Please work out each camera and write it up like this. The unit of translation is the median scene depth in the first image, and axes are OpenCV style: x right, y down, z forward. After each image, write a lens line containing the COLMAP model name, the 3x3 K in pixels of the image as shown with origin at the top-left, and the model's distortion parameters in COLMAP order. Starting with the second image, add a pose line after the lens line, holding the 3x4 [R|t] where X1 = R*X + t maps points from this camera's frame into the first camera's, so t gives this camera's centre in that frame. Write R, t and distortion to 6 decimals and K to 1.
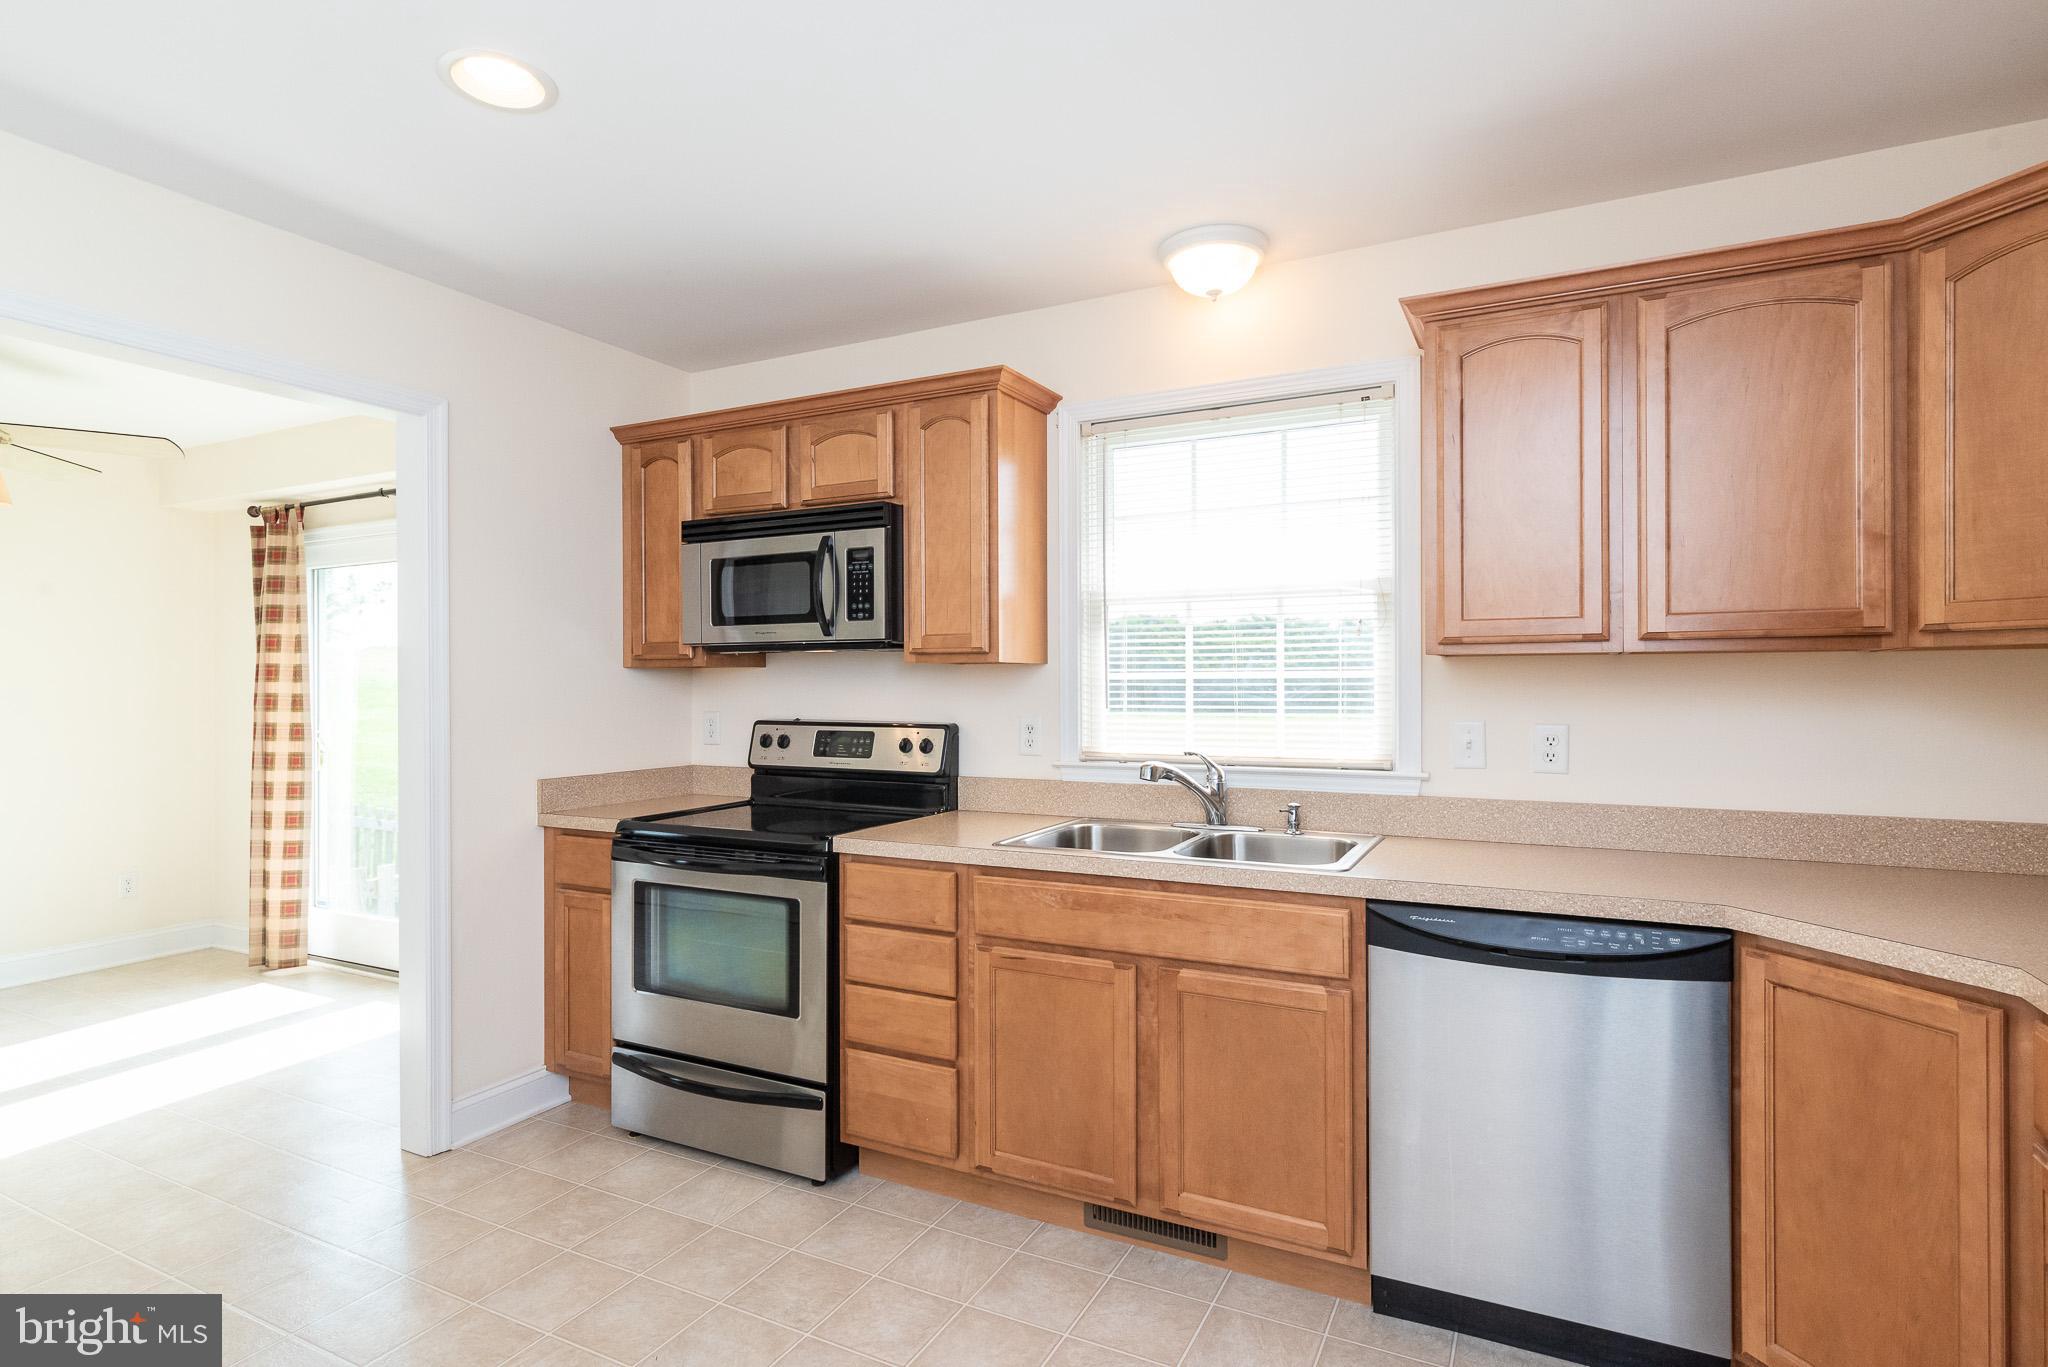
lens RADIAL K [[954.8, 0, 1028.7], [0, 954.8, 693.2], [0, 0, 1]] dist [0.010447, 0.004533]
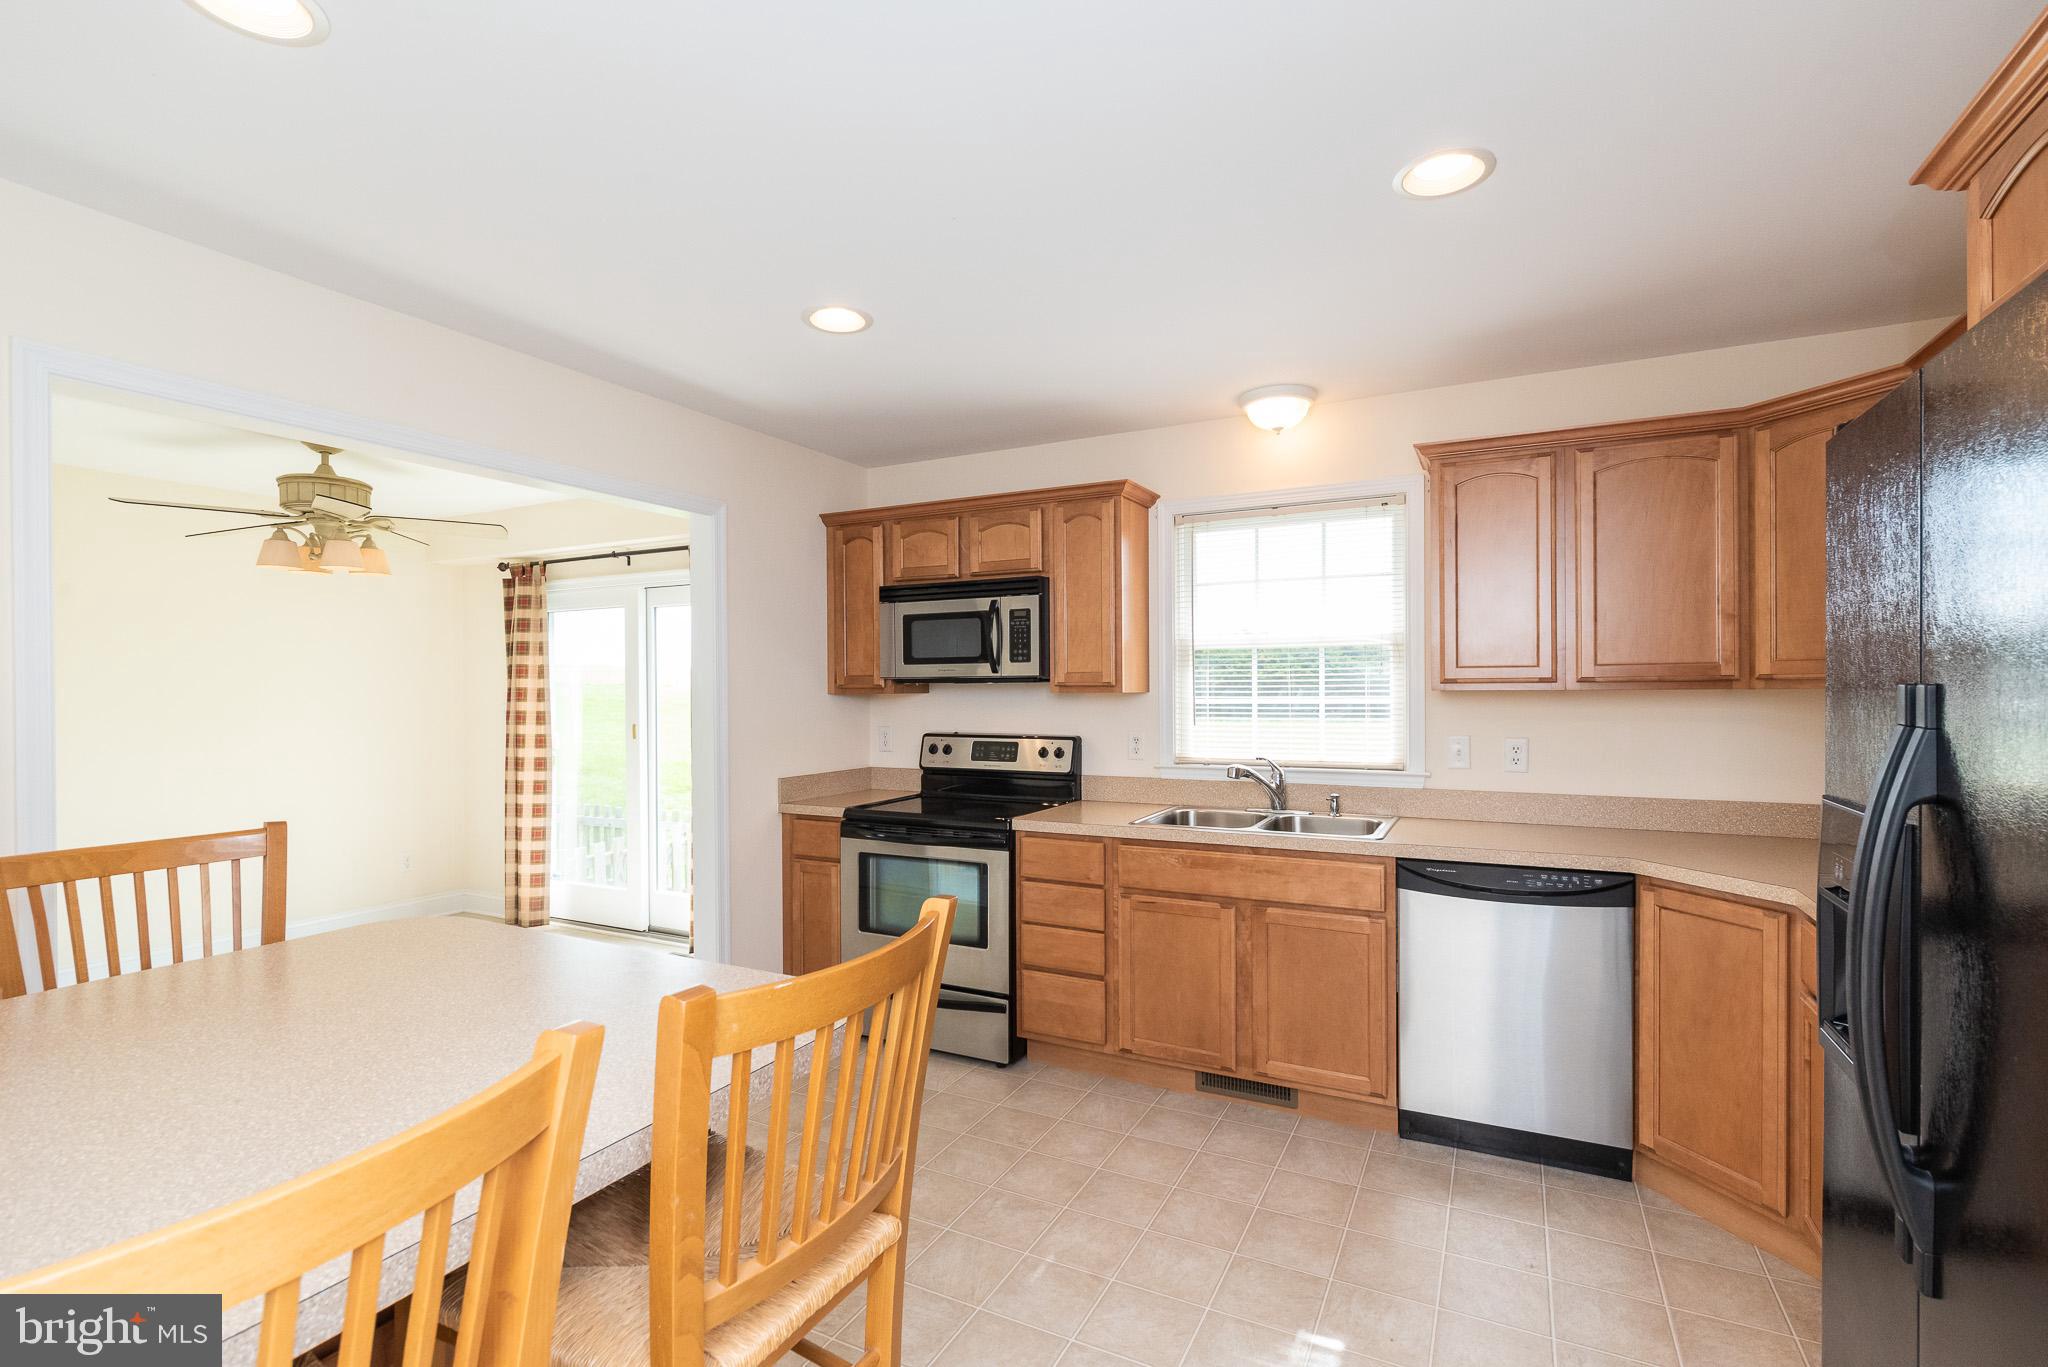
lens RADIAL K [[954.8, 0, 1014.0], [0, 954.8, 688.4], [0, 0, 1]] dist [0.010447, 0.004533]
pose [[0.999473, -0.000215, 0.032463, -0.241974], [0.000205, 1.000000, 0.000311, -0.040587], [-0.032463, -0.000304, 0.999473, -0.390654]]
